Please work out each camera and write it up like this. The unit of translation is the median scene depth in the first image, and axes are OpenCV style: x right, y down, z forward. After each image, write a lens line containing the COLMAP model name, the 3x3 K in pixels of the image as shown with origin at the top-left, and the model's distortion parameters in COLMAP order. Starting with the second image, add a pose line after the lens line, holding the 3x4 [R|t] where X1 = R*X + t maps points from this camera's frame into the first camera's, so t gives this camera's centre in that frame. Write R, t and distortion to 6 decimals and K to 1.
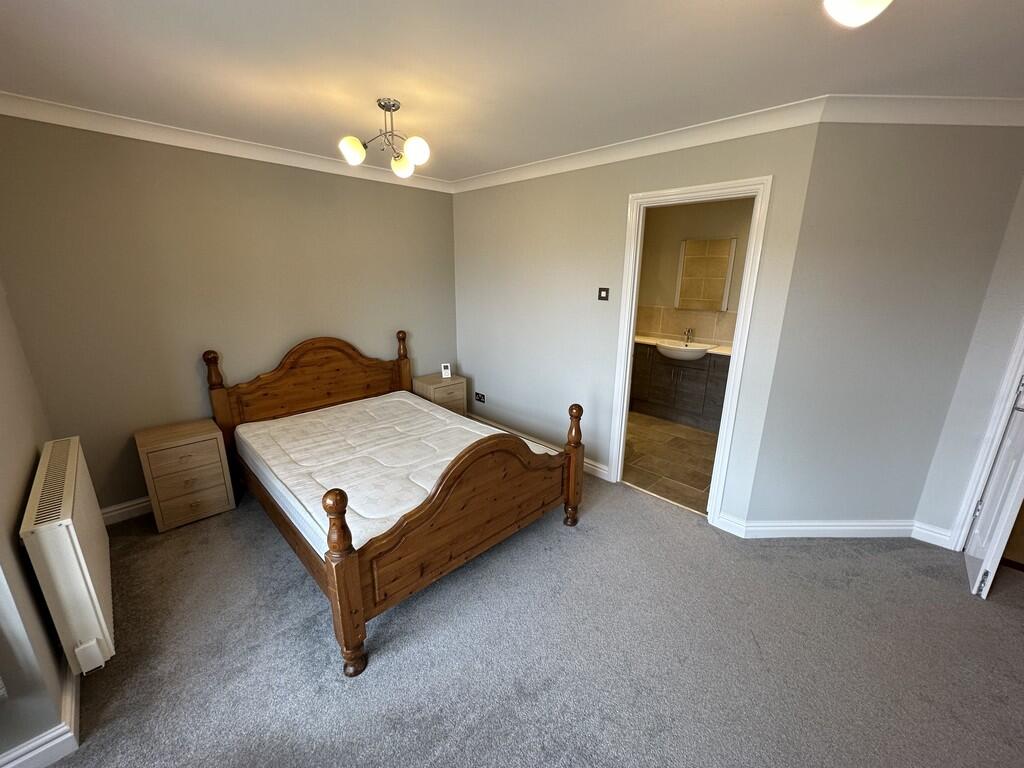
lens RADIAL K [[408.5, 0, 511.0], [0, 408.5, 385.4], [0, 0, 1]] dist [-0.002628, 0.000080]
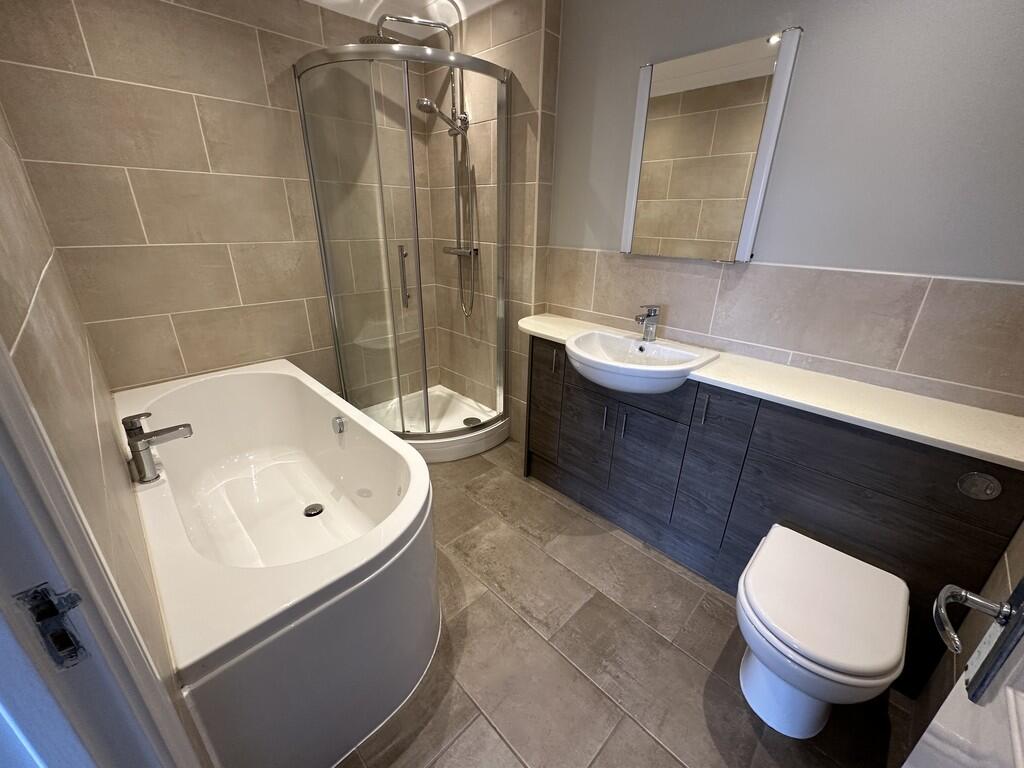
lens RADIAL K [[408.5, 0, 514.3], [0, 408.5, 387.5], [0, 0, 1]] dist [-0.002628, 0.000080]
pose [[0.999944, 0.005630, 0.008990, 0.298155], [-0.006696, 0.992354, 0.123240, -0.107630], [-0.008227, -0.123293, 0.992336, 0.591445]]
